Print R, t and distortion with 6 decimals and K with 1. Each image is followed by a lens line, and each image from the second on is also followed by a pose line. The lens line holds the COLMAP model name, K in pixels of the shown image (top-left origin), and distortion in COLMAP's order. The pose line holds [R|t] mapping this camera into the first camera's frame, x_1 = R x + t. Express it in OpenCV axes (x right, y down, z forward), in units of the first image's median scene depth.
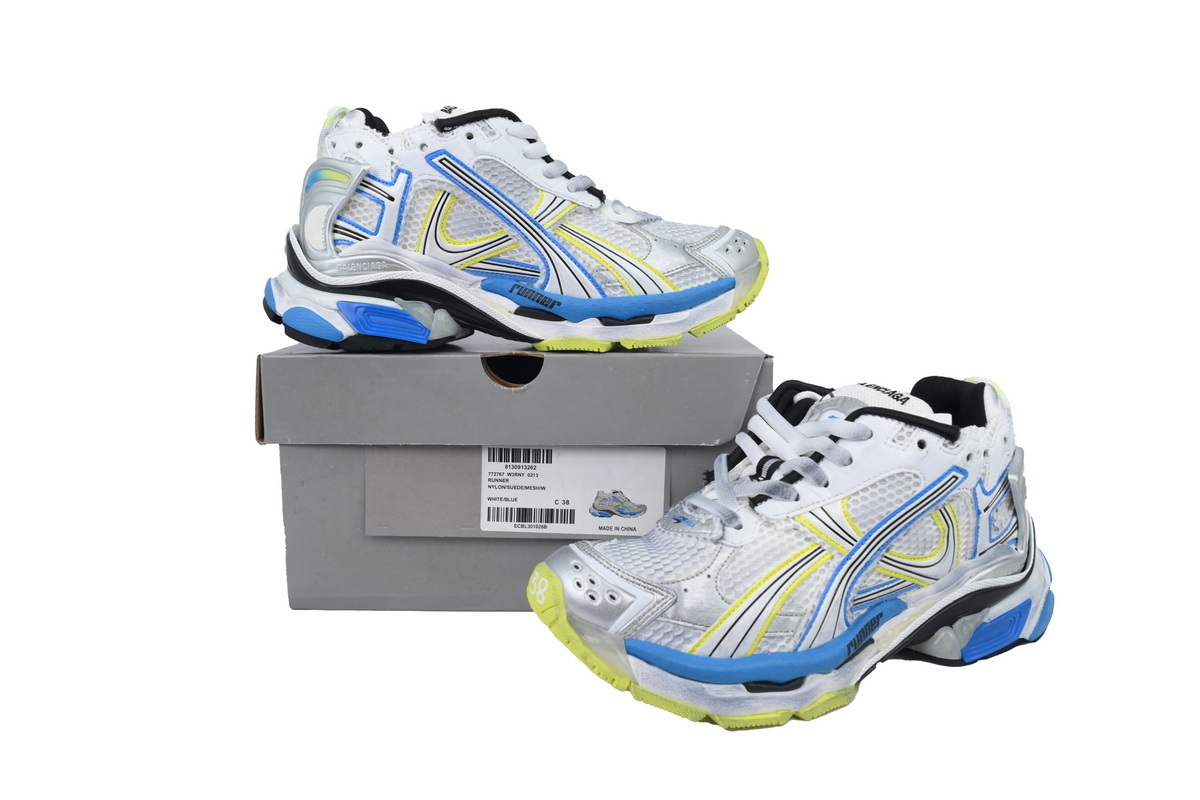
lens RADIAL K [[930.0, 0, 600.0], [0, 930.0, 400.0], [0, 0, 1]] dist [-0.003314, 0.002817]
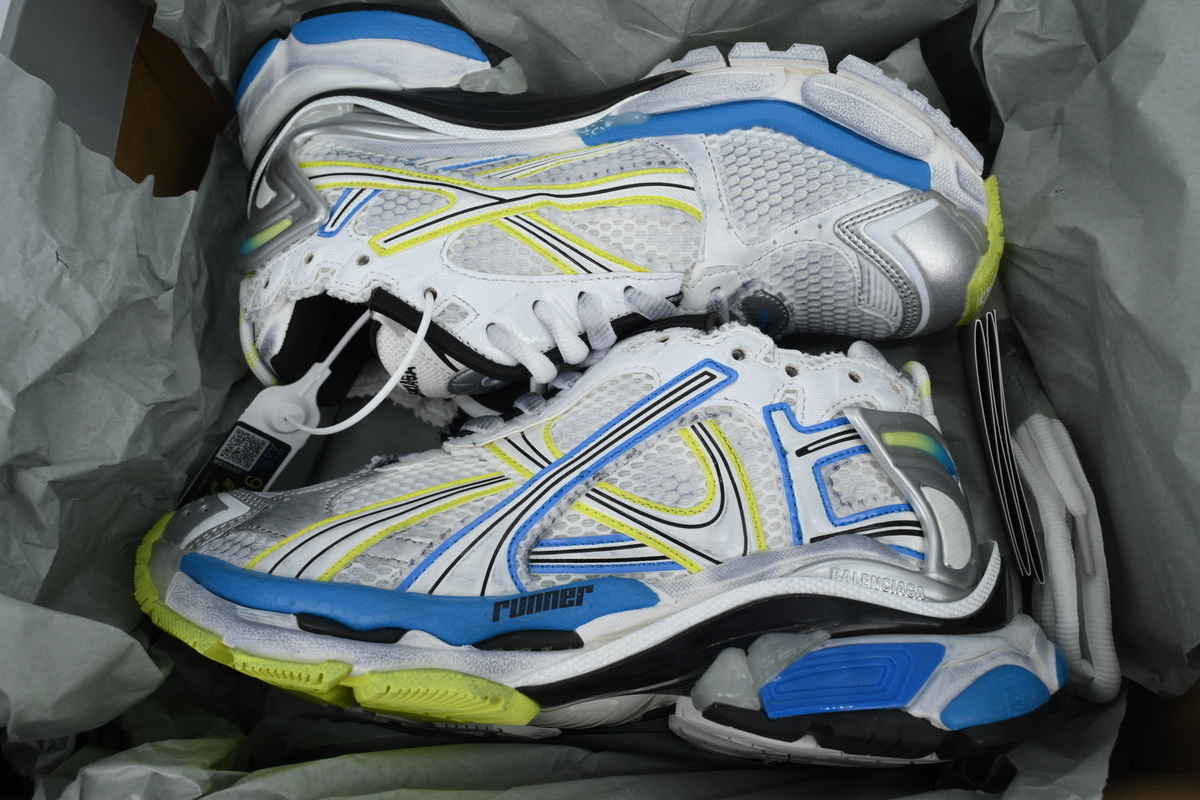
lens RADIAL K [[942.0, 0, 600.0], [0, 942.0, 400.0], [0, 0, 1]] dist [-0.002533, -0.000405]
pose [[0.884725, -0.123905, -0.449342, 0.614220], [-0.163763, 0.819935, -0.548533, 0.476900], [0.436397, 0.558886, 0.705127, 0.512728]]
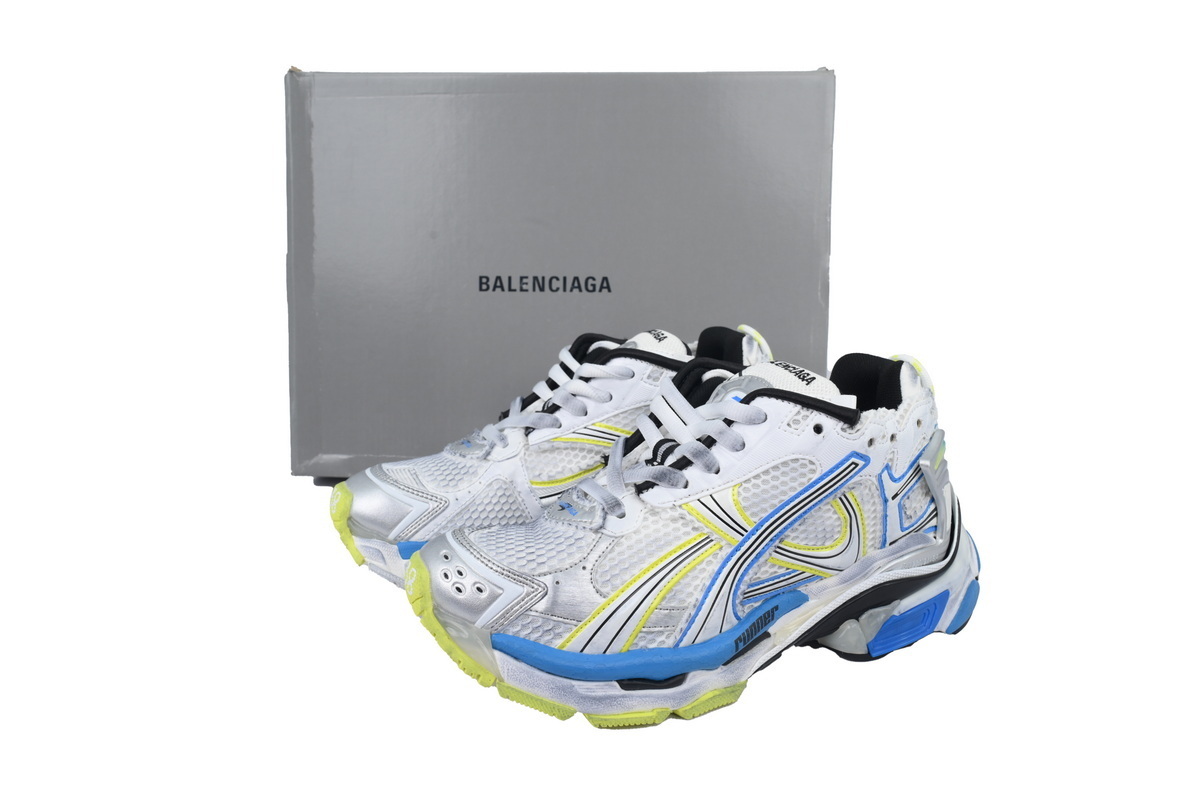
lens RADIAL K [[930.0, 0, 600.0], [0, 930.0, 400.0], [0, 0, 1]] dist [-0.003314, 0.002817]
pose [[0.999321, 0.001798, -0.036790, 0.160990], [-0.000298, 0.999170, 0.040742, -0.019461], [0.036833, -0.040704, 0.998492, 0.057917]]
